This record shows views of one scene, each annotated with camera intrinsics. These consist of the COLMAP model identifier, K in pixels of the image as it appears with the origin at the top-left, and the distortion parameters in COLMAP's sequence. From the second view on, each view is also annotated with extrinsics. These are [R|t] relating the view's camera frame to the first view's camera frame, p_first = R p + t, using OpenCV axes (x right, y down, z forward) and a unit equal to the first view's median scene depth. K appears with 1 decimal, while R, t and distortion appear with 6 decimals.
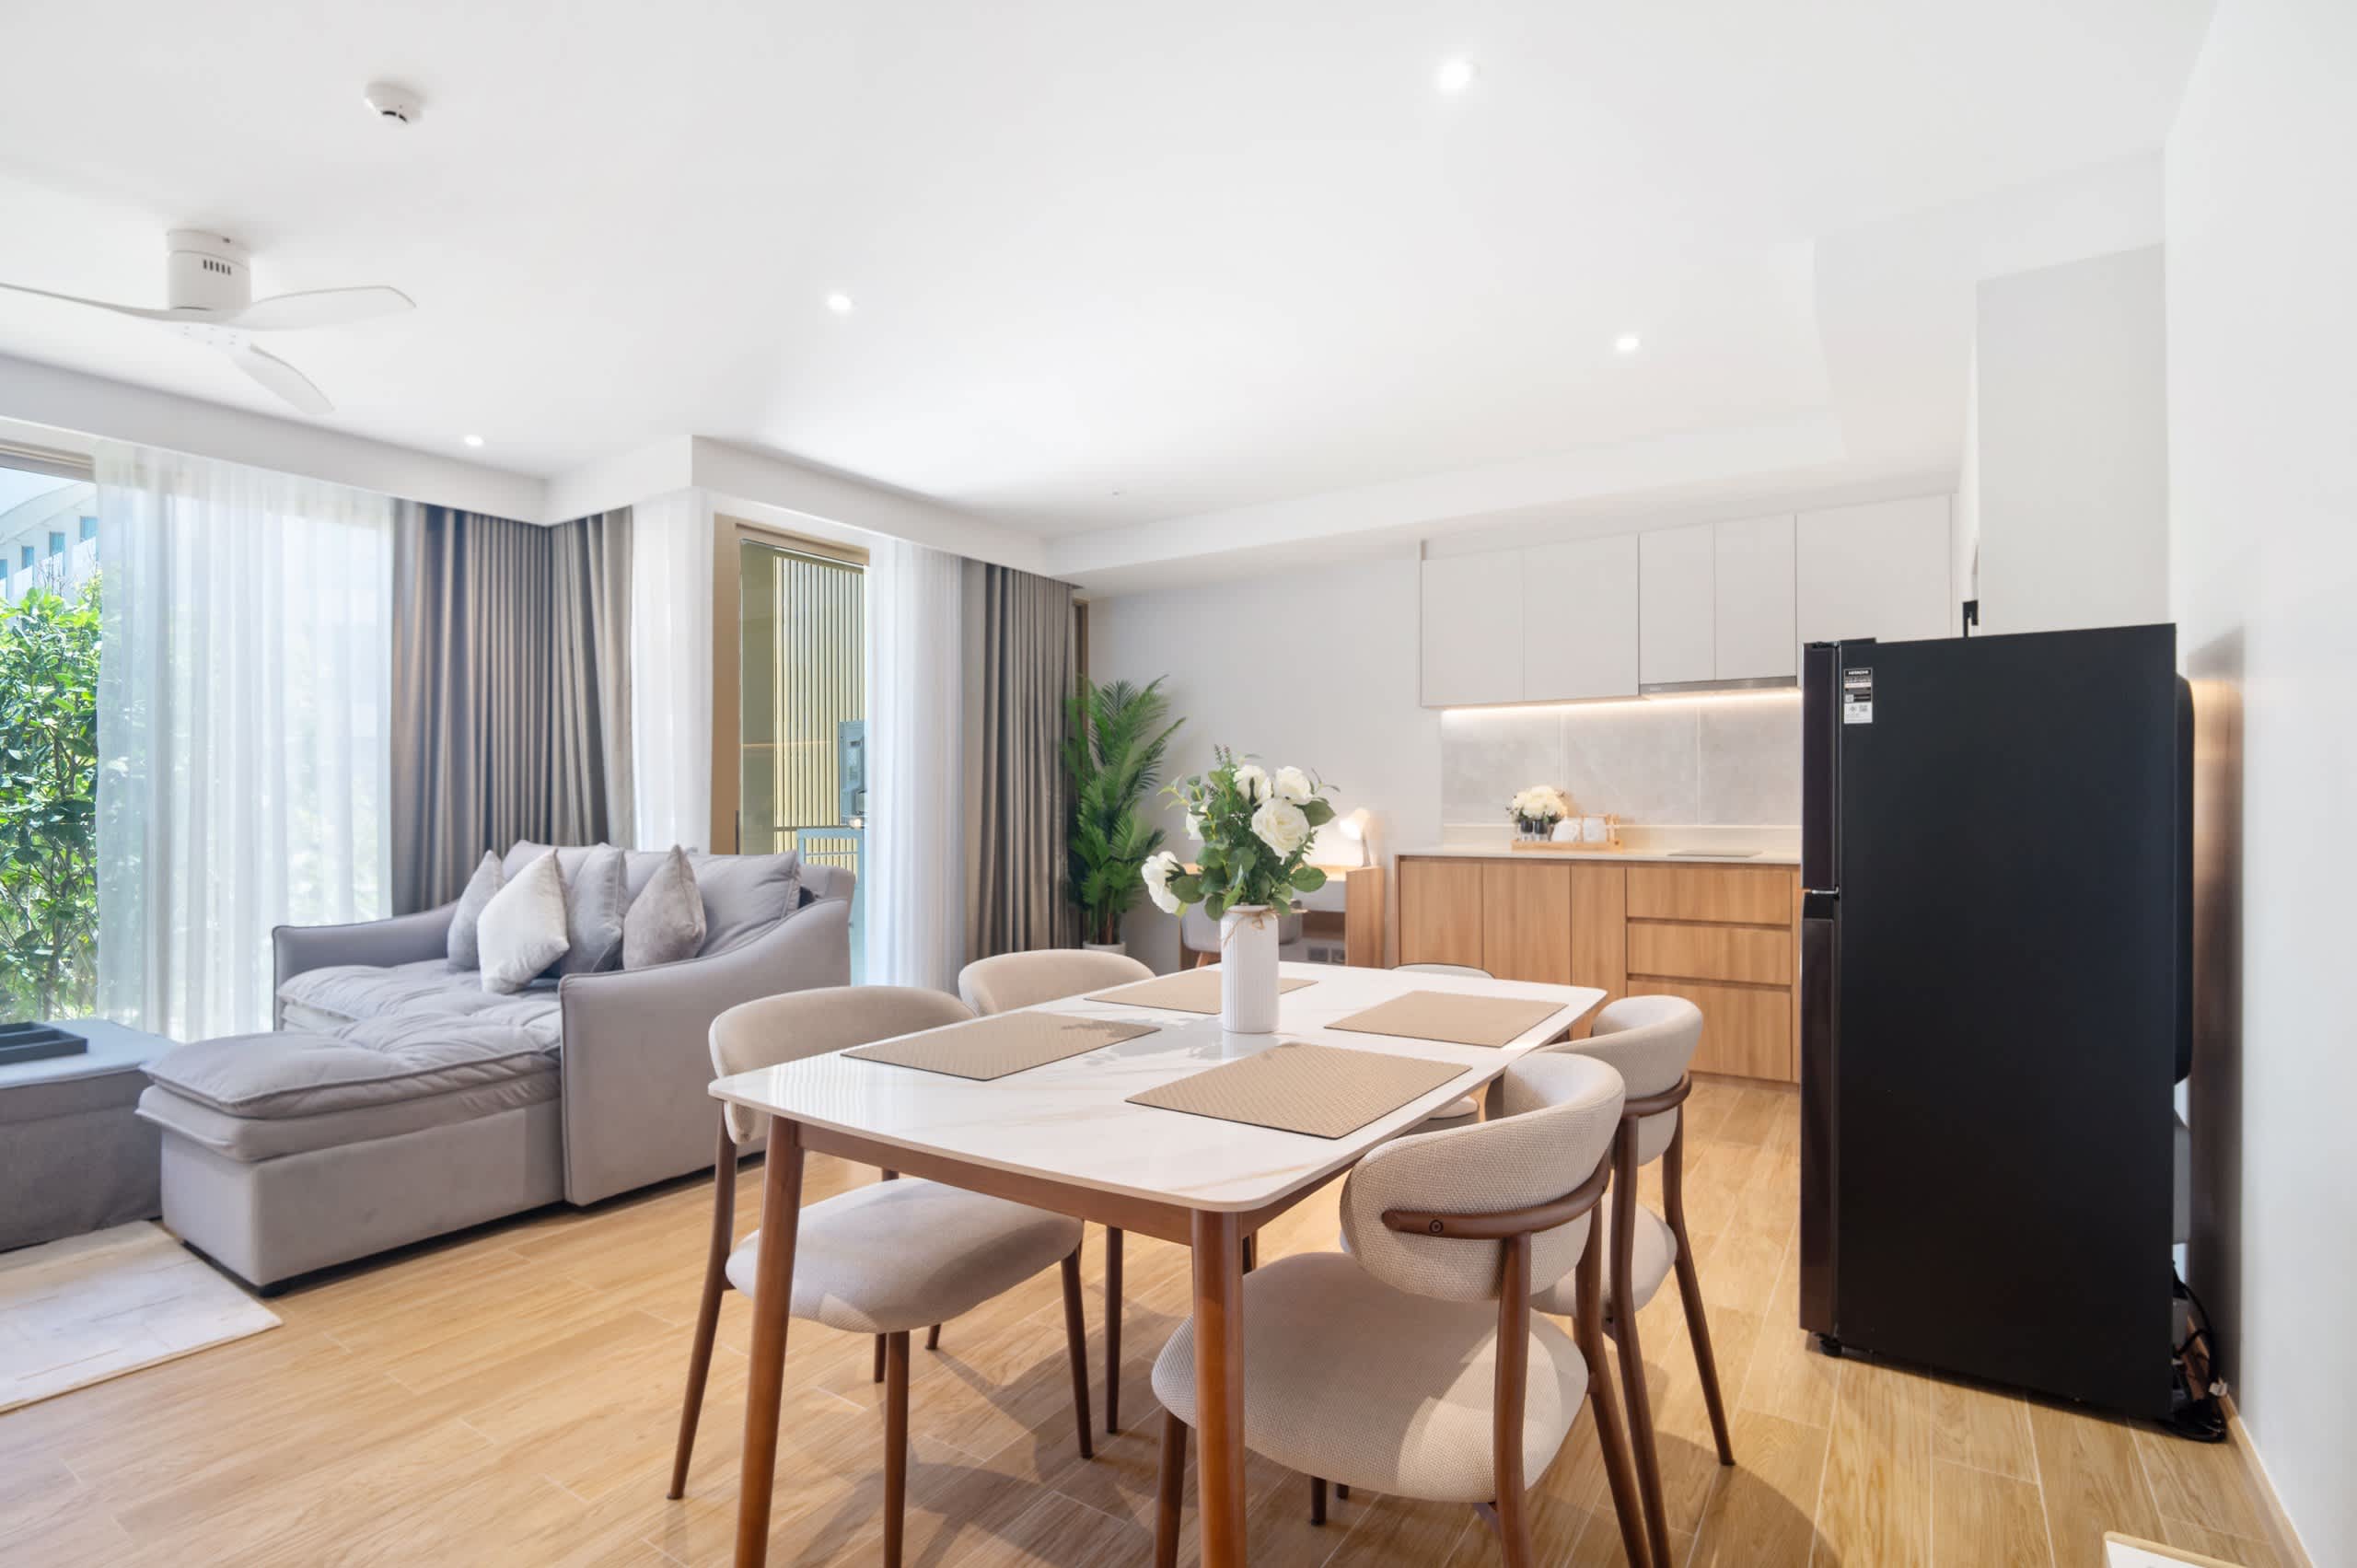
lens RADIAL K [[1125.4, 0, 1175.0], [0, 1125.4, 775.7], [0, 0, 1]] dist [0.002180, 0.000302]
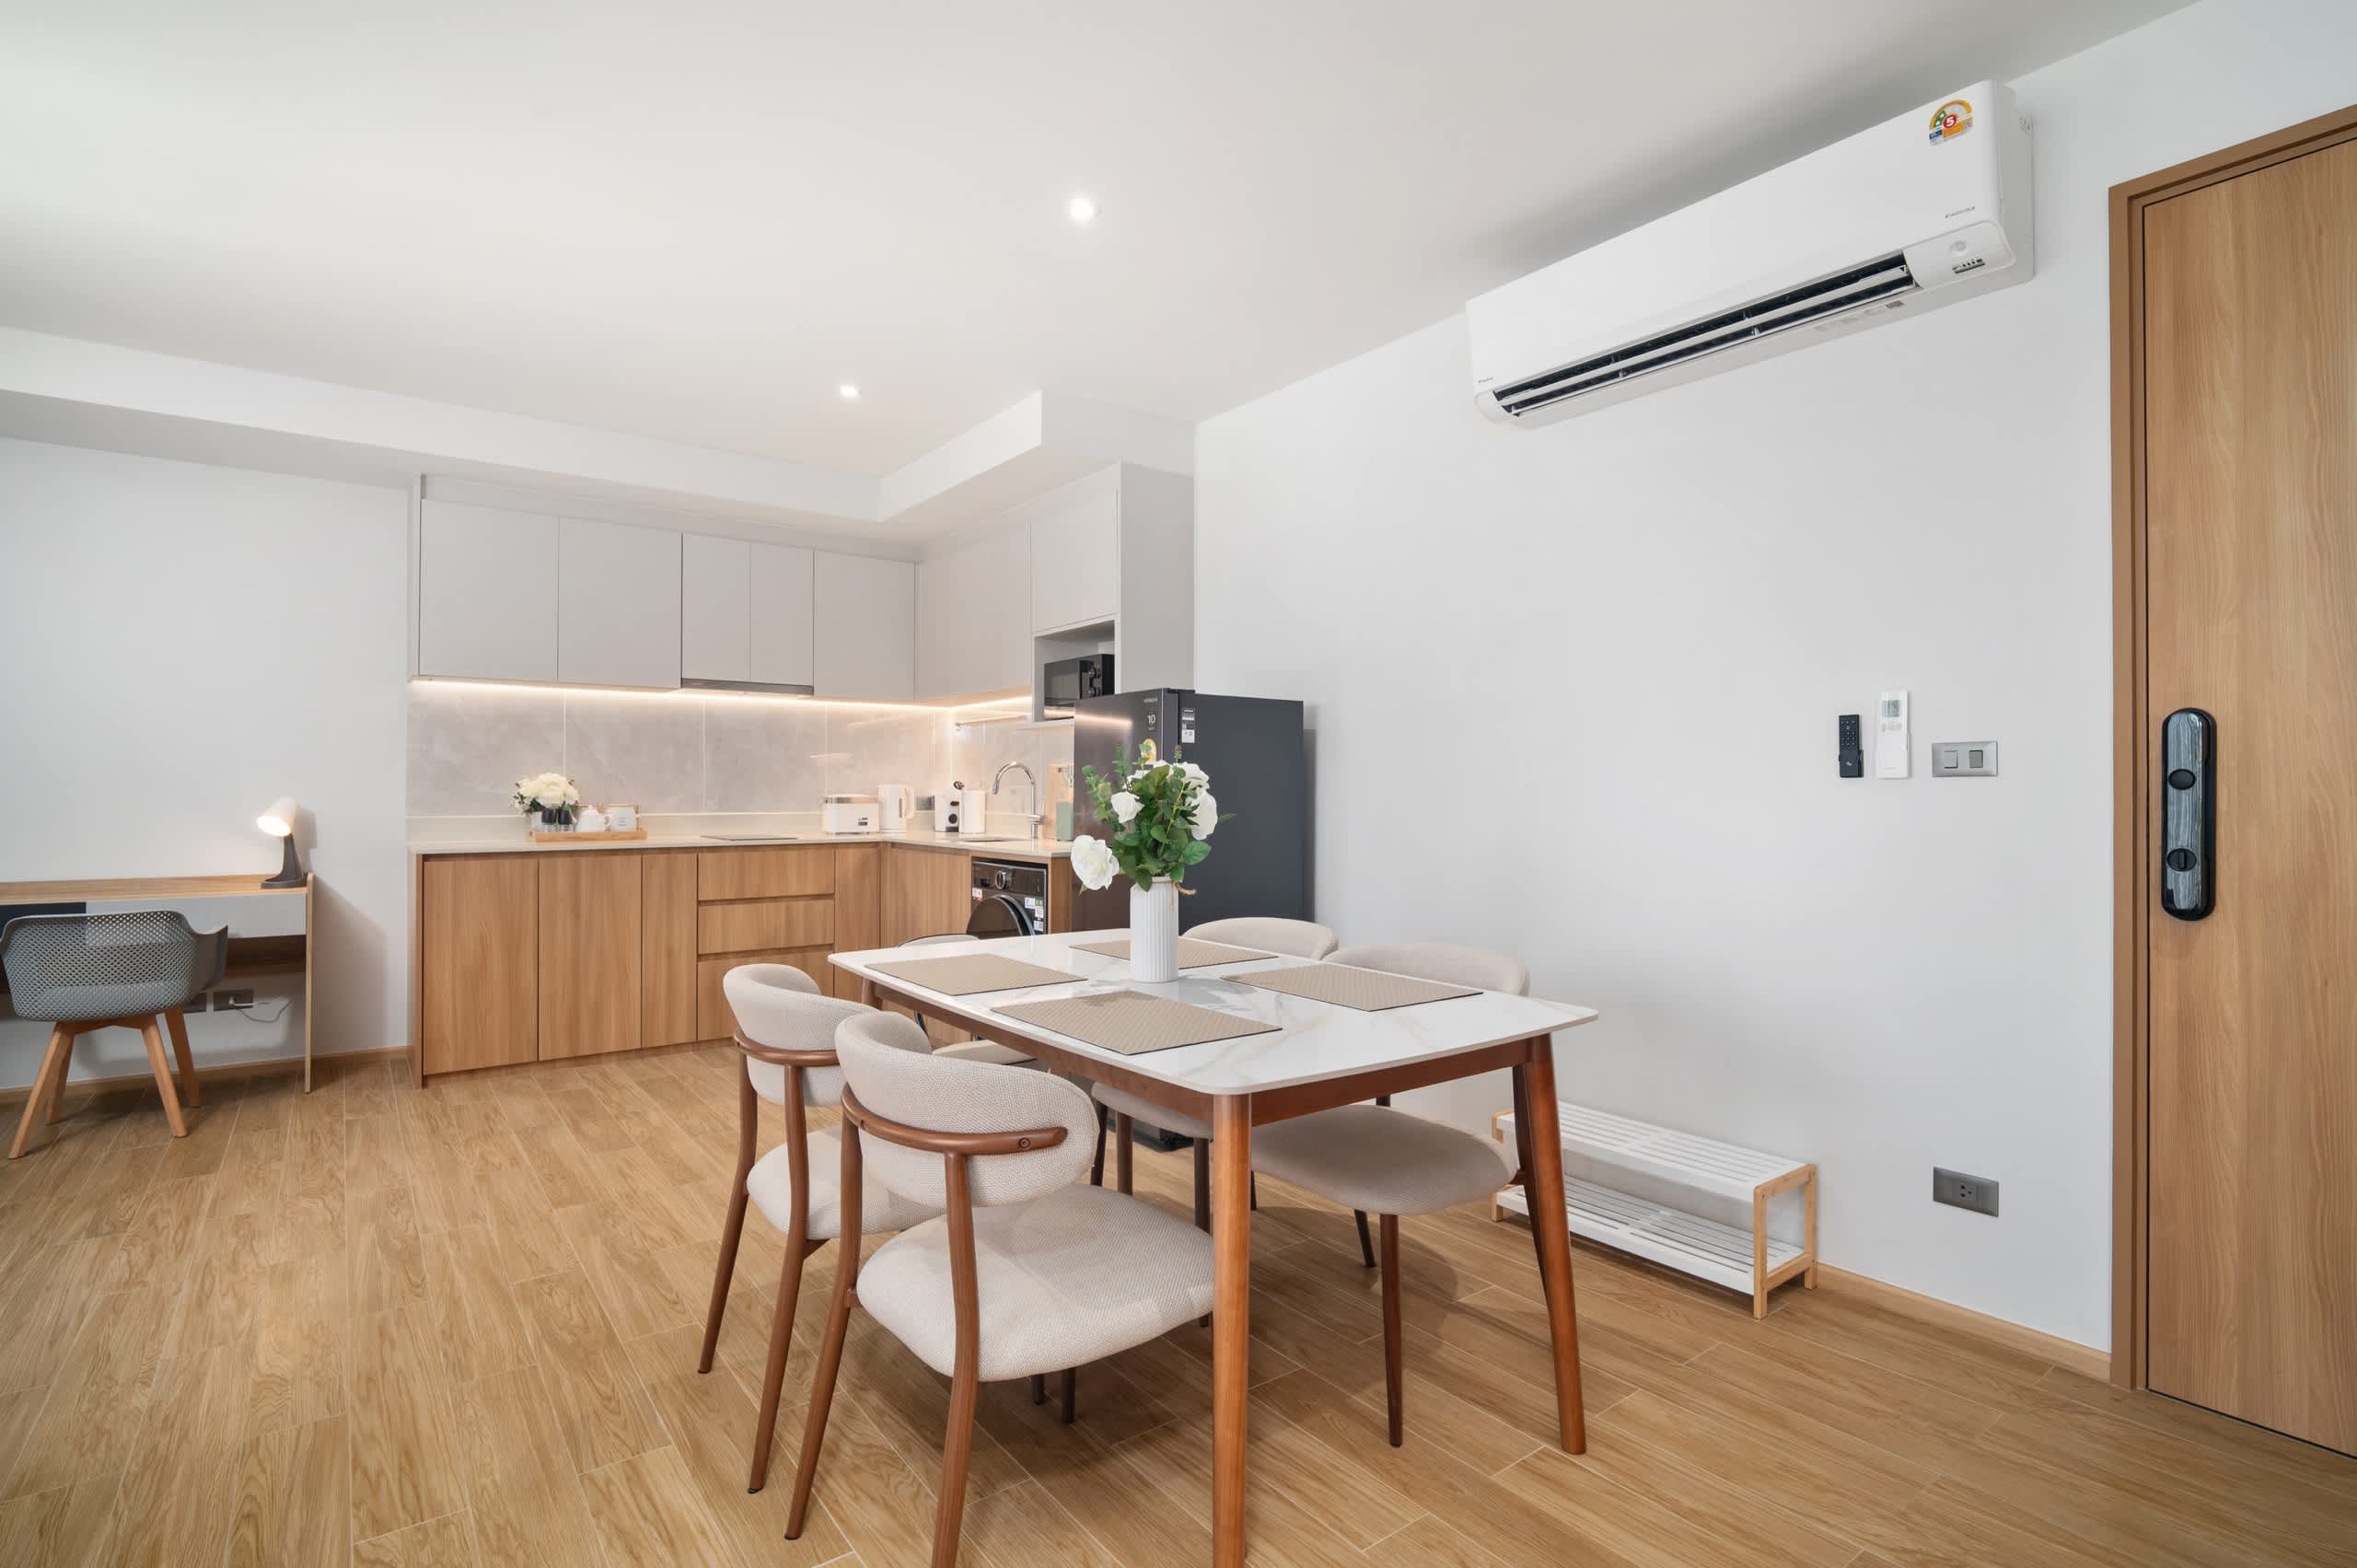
lens RADIAL K [[1109.6, 0, 1178.5], [0, 1109.6, 784.0], [0, 0, 1]] dist [-0.015840, -0.000111]
pose [[0.330682, 0.010502, 0.943684, -0.421490], [-0.026649, 0.999643, -0.001787, 0.006949], [-0.943366, -0.024558, 0.330844, 0.240886]]
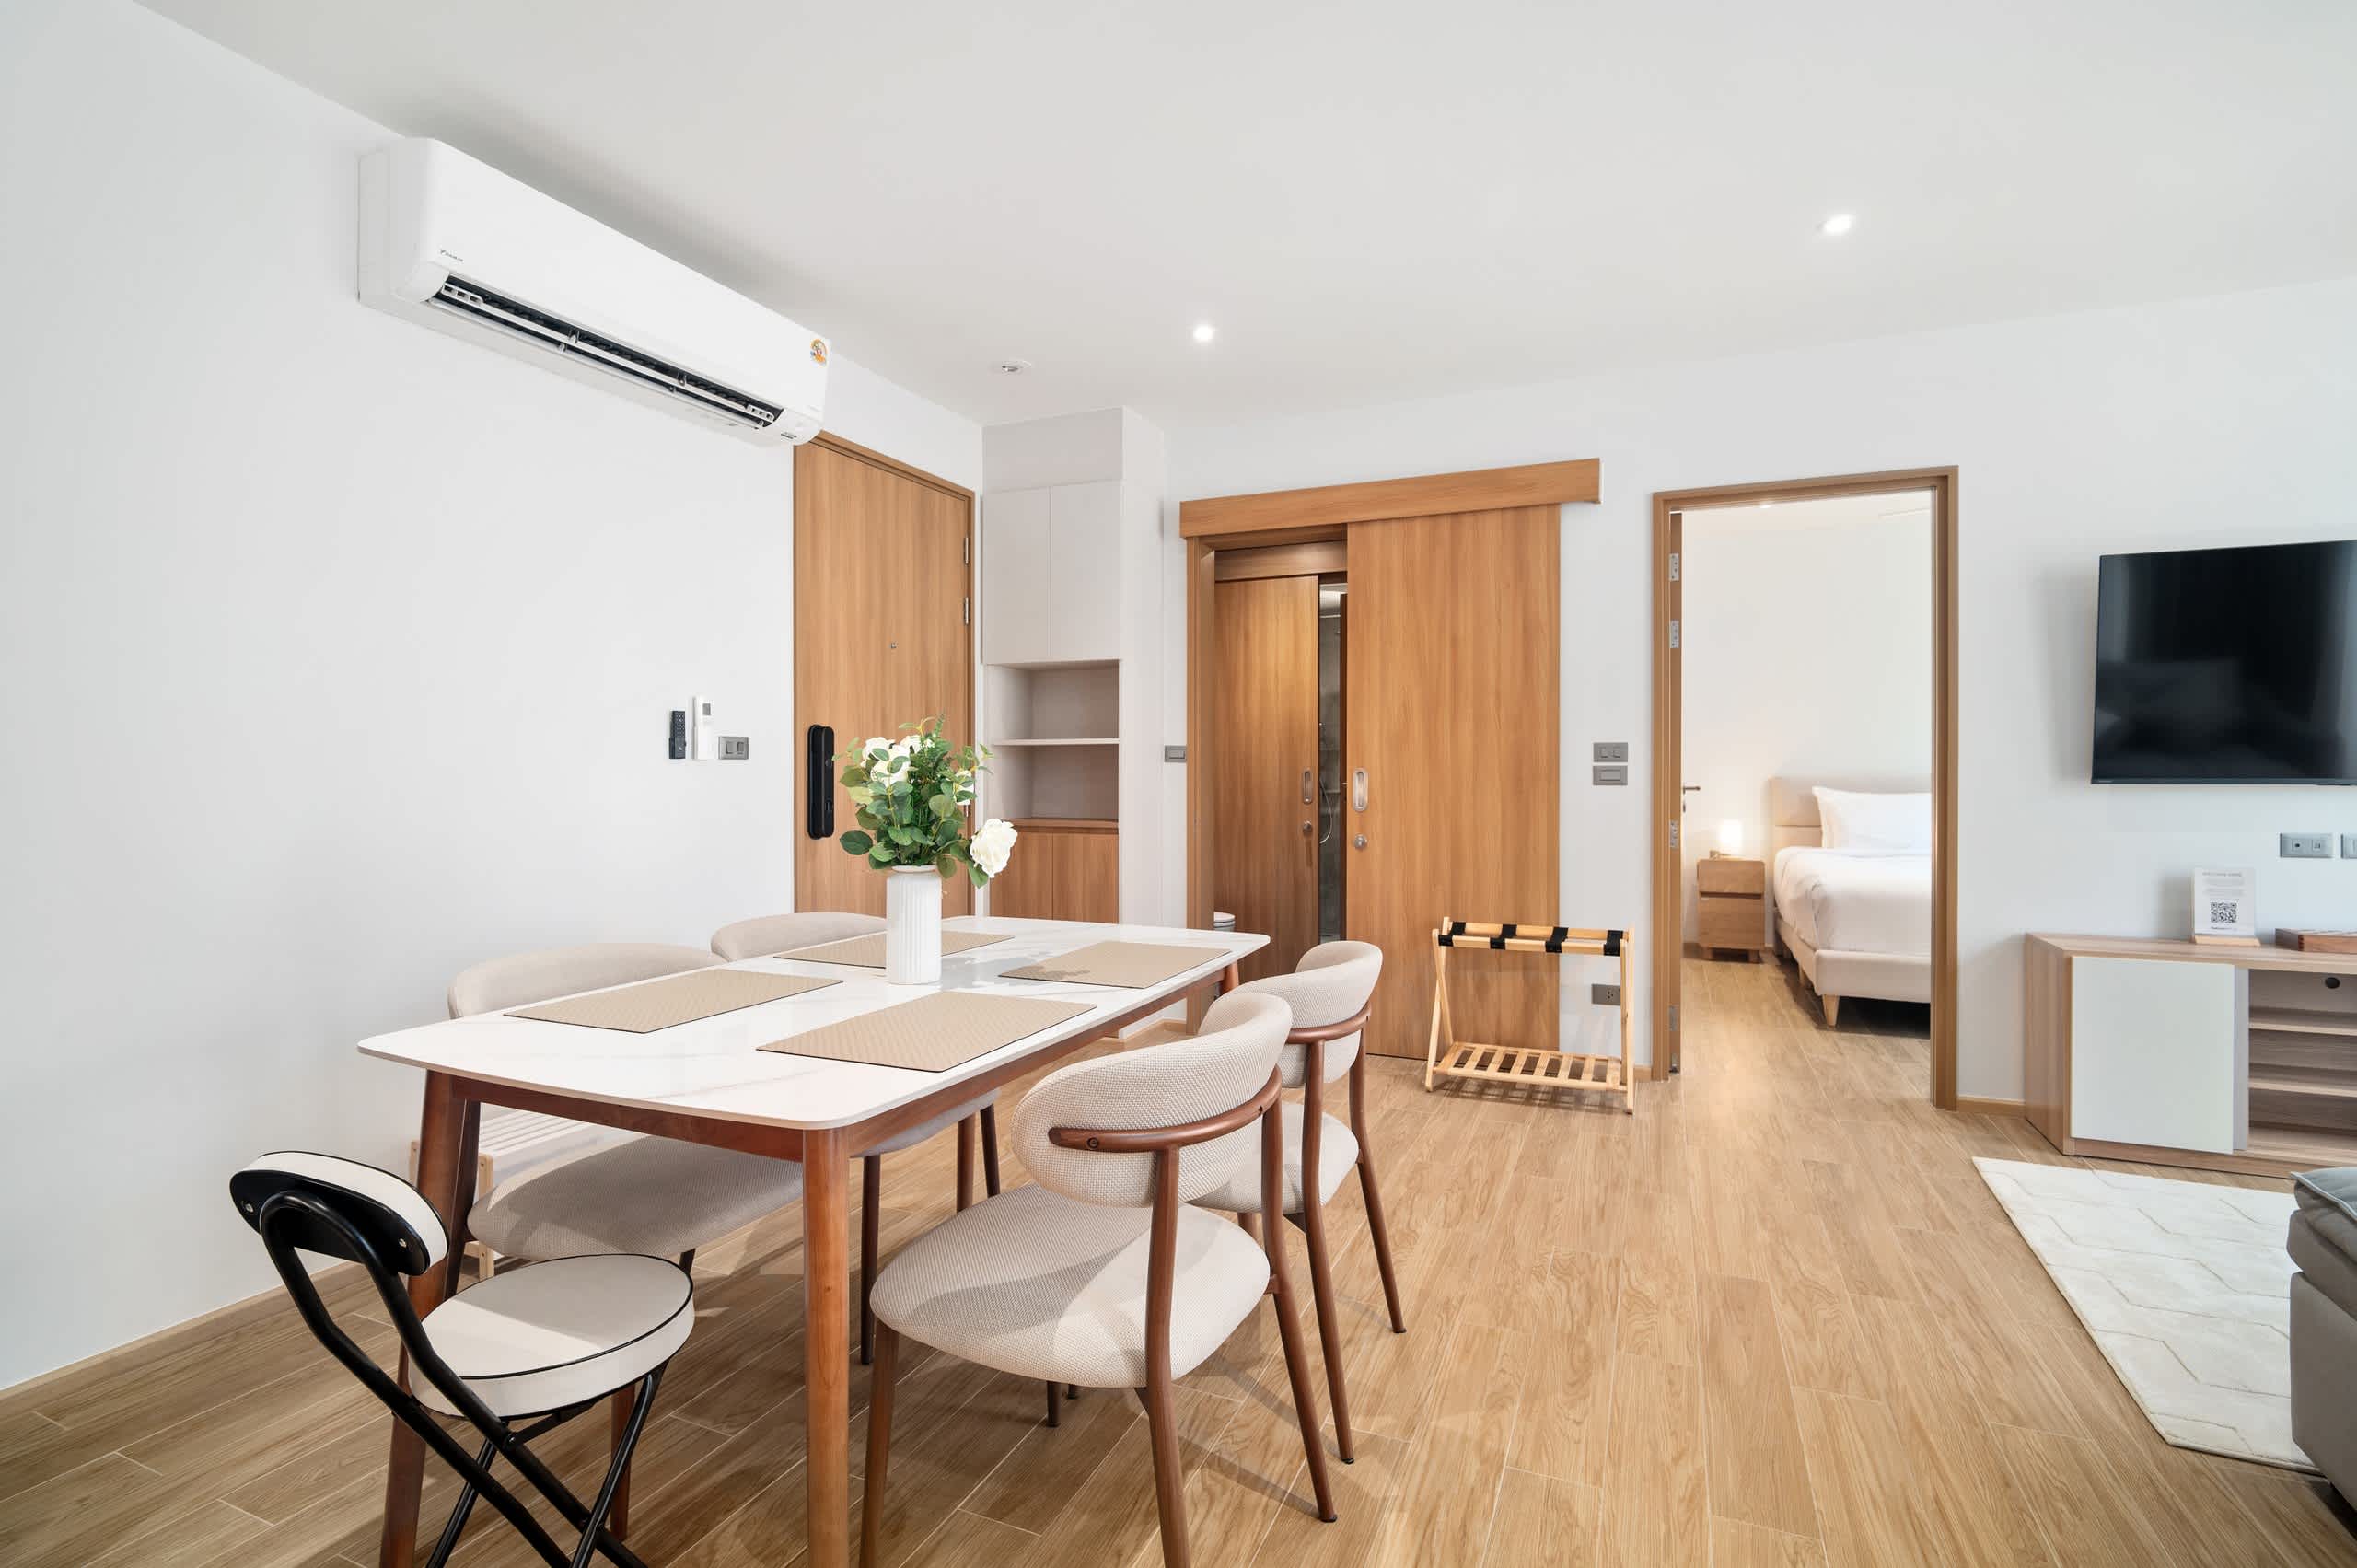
lens RADIAL K [[1091.9, 0, 1177.2], [0, 1091.9, 774.8], [0, 0, 1]] dist [-0.012733, 0.000198]
pose [[-0.985241, 0.005455, -0.171085, -0.001443], [0.008995, 0.999761, -0.019921, 0.020601], [0.170935, -0.021166, -0.985055, 0.840530]]
